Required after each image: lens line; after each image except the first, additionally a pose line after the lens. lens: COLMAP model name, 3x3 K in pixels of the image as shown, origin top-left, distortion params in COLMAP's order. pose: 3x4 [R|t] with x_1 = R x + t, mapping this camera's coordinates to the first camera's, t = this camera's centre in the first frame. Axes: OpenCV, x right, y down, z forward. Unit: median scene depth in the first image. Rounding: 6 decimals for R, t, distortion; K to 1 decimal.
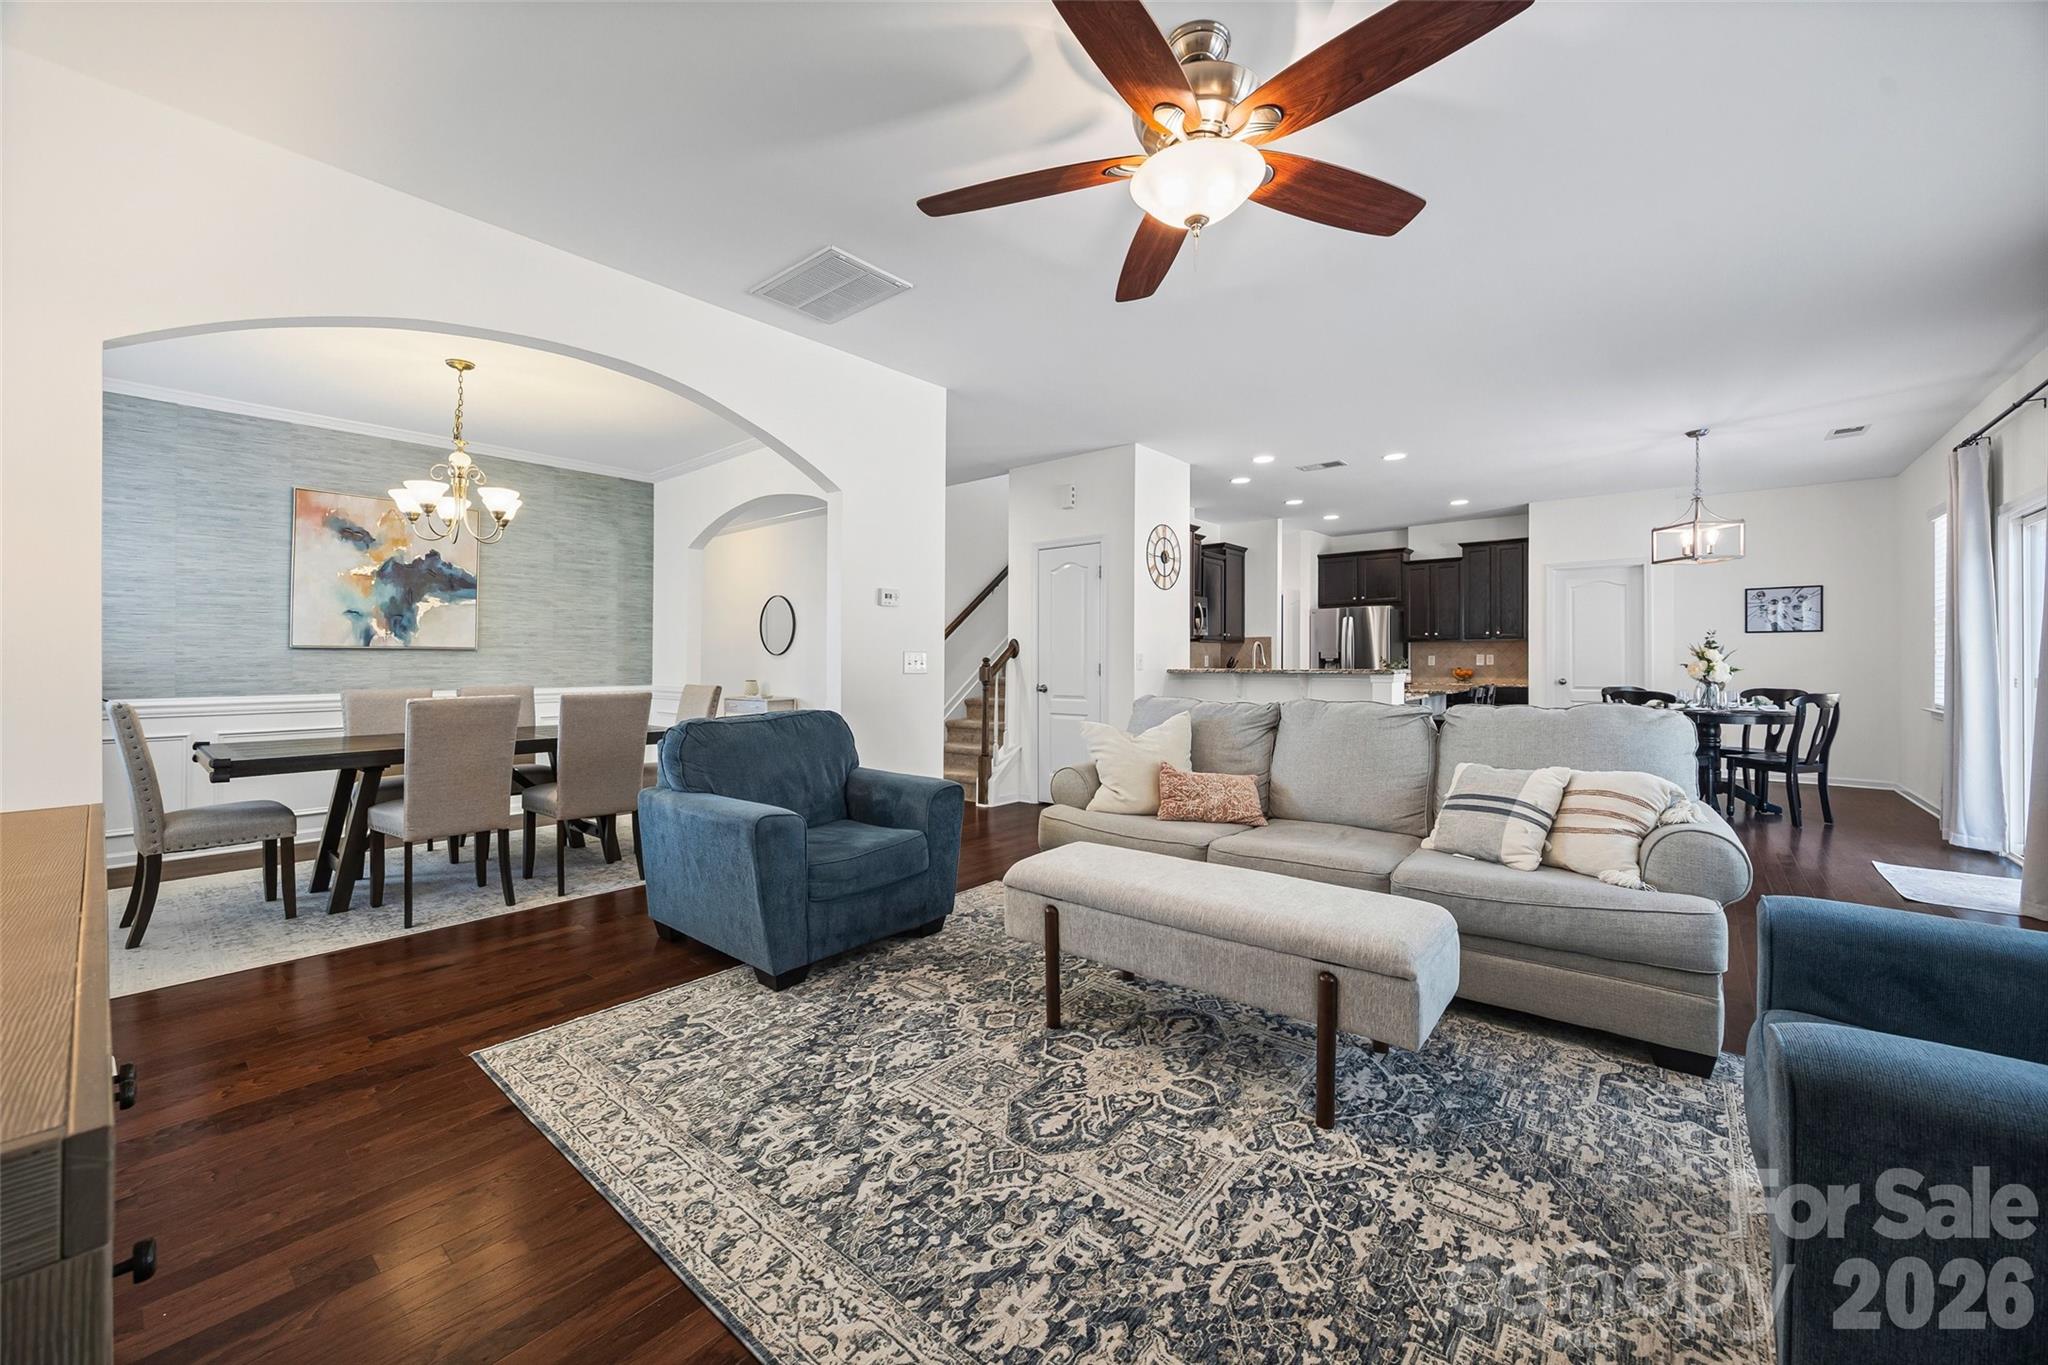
lens RADIAL K [[795.9, 0, 995.4], [0, 795.9, 655.3], [0, 0, 1]] dist [0.001520, -0.000193]
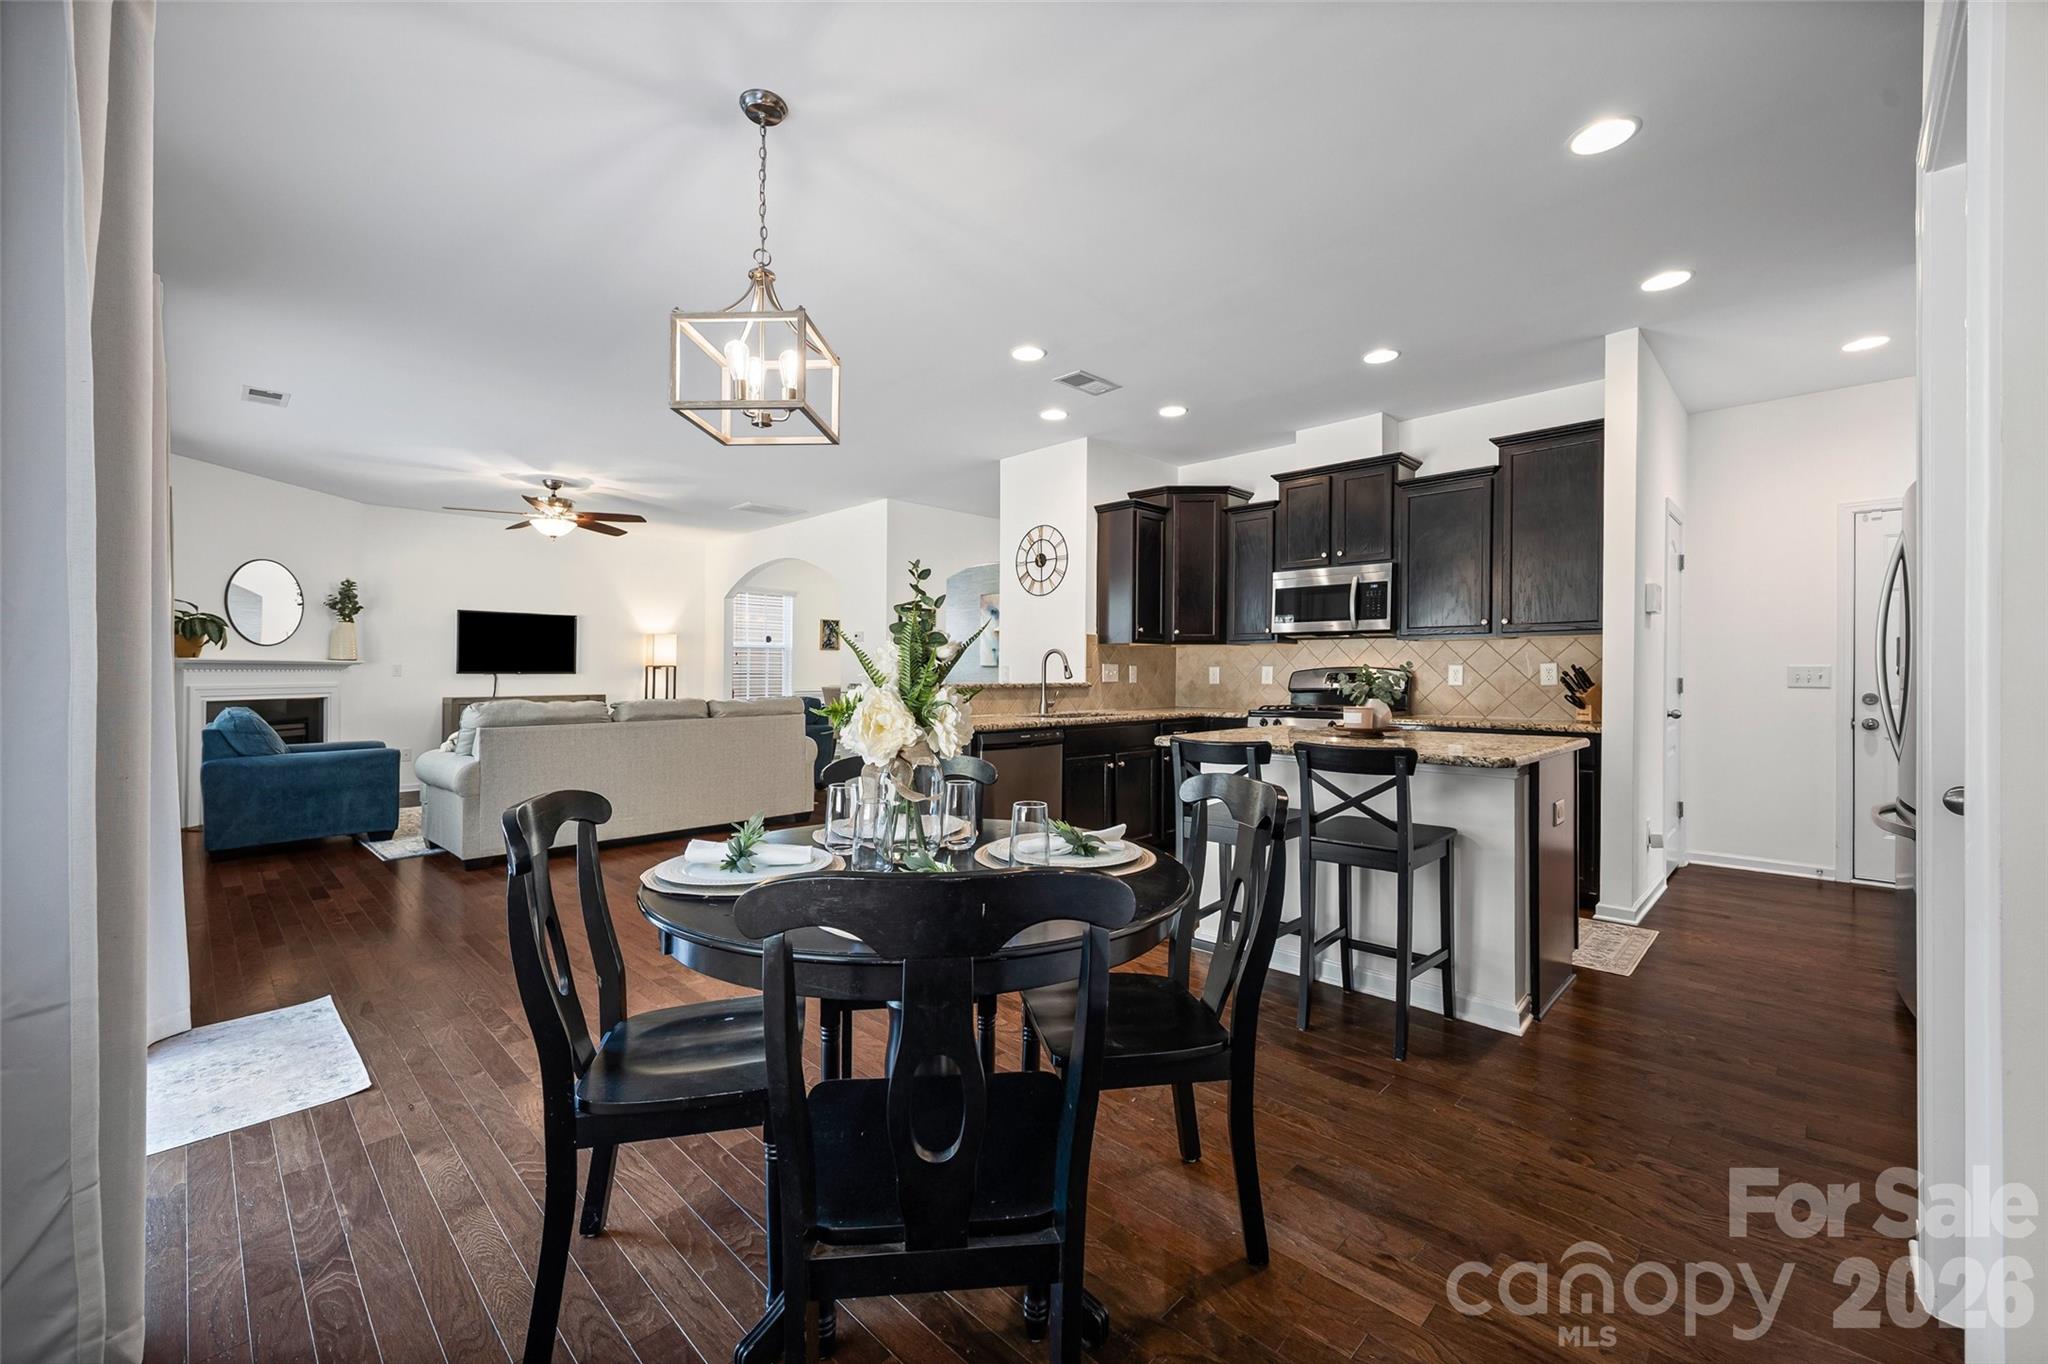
lens RADIAL K [[795.9, 0, 1023.1], [0, 795.9, 671.6], [0, 0, 1]] dist [0.001520, -0.000193]
pose [[-0.038690, -0.003563, -0.999245, 1.136182], [0.002759, 0.999989, -0.003672, 0.007489], [0.999247, -0.002899, -0.038679, 1.024231]]
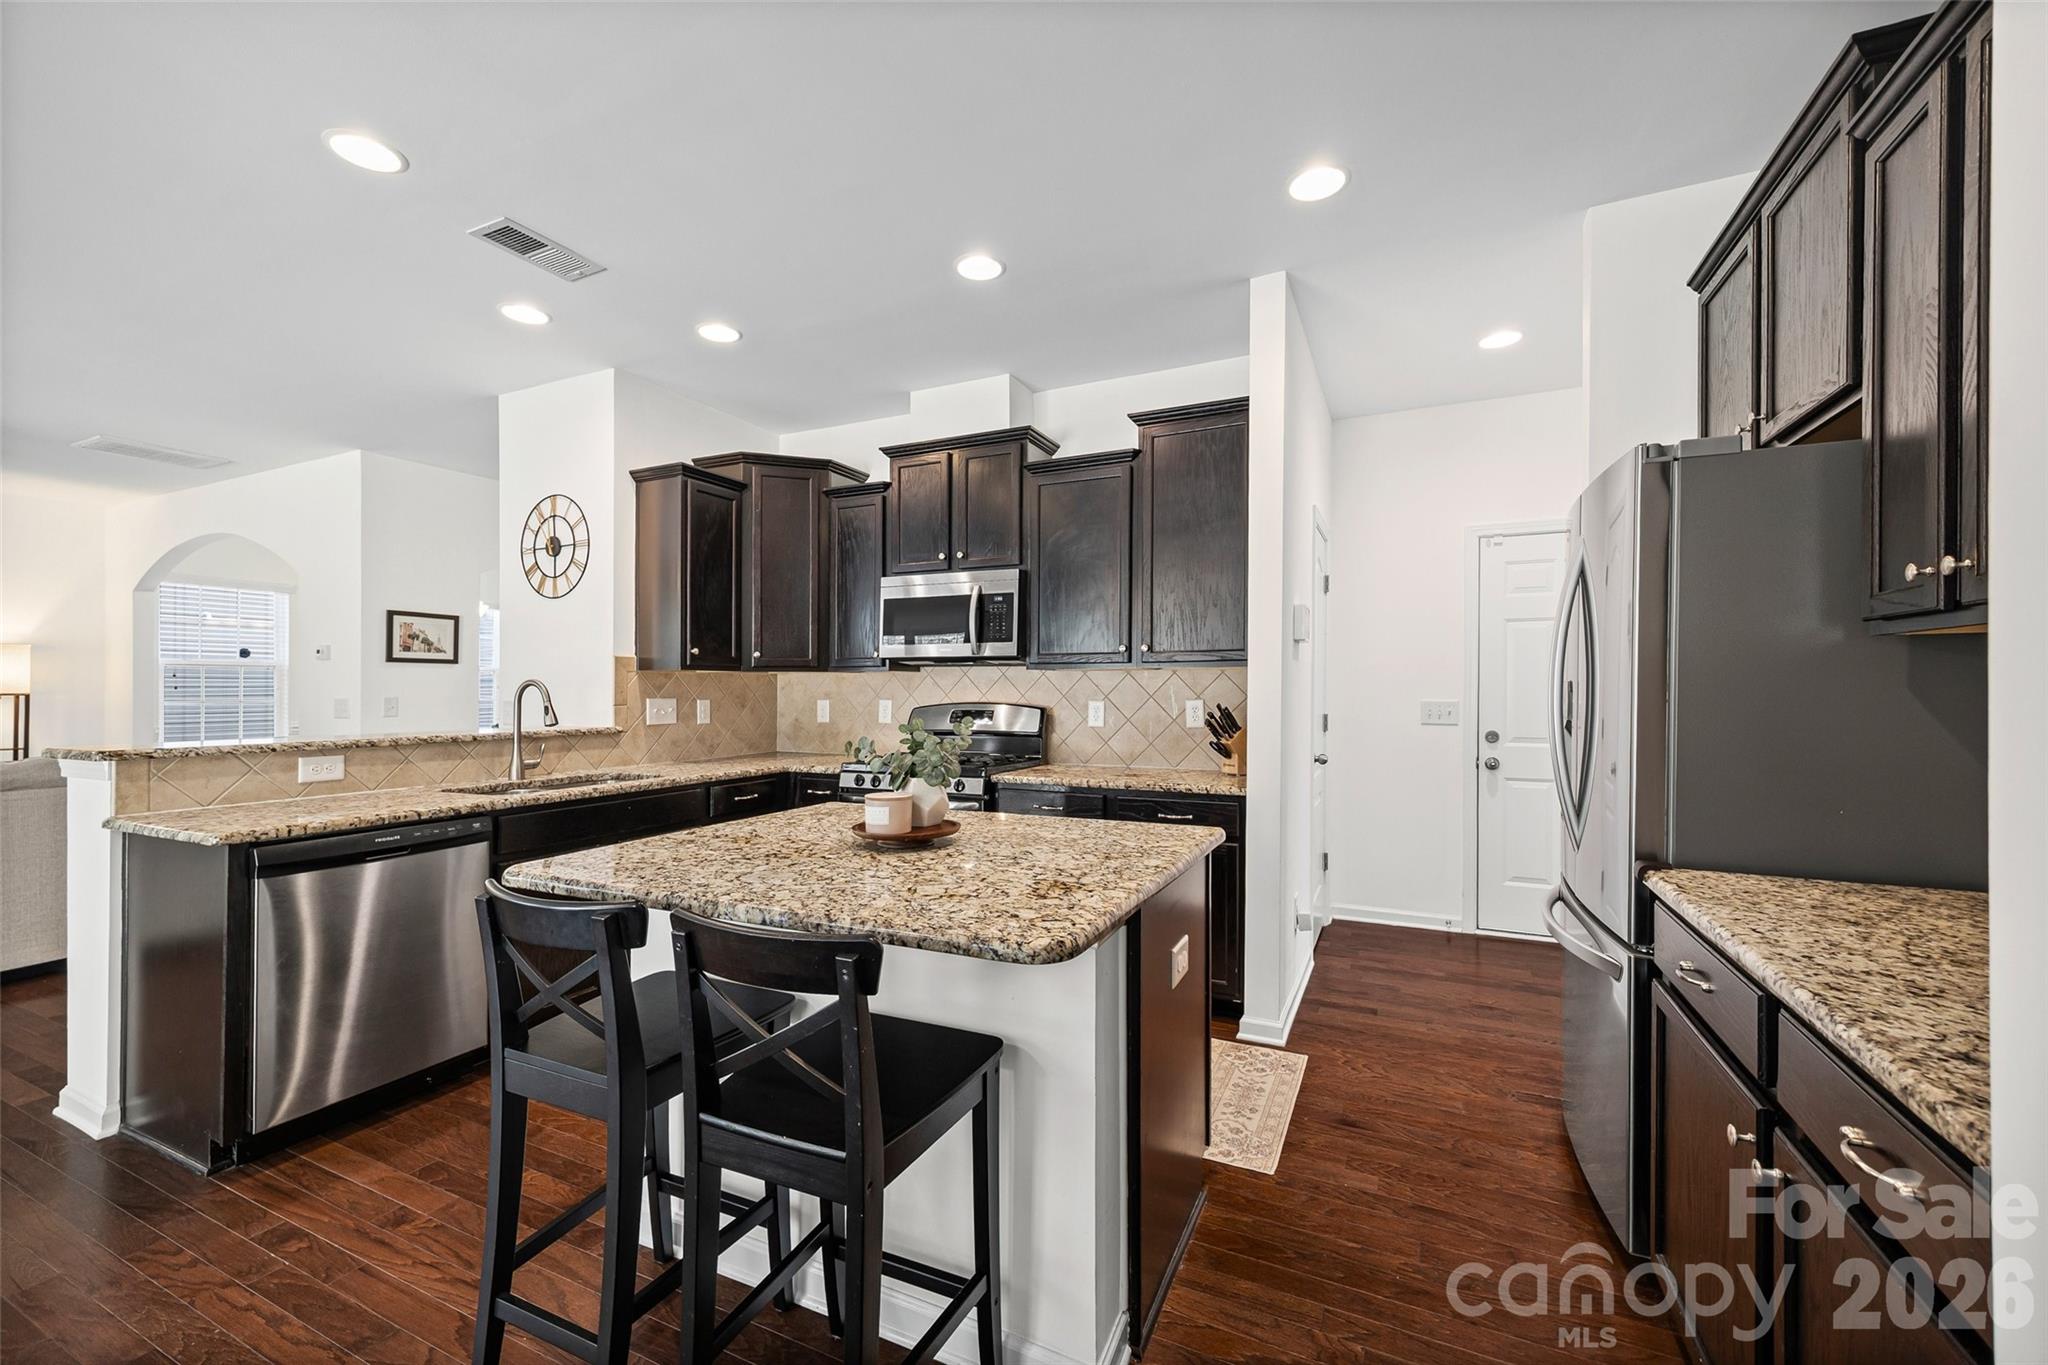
lens RADIAL K [[795.9, 0, 1023.3], [0, 795.9, 691.9], [0, 0, 1]] dist [0.001520, -0.000193]
pose [[0.295215, 0.001289, -0.955430, 0.922811], [0.005830, 0.999978, 0.003151, -0.009846], [0.955413, -0.006501, 0.295201, 1.176802]]
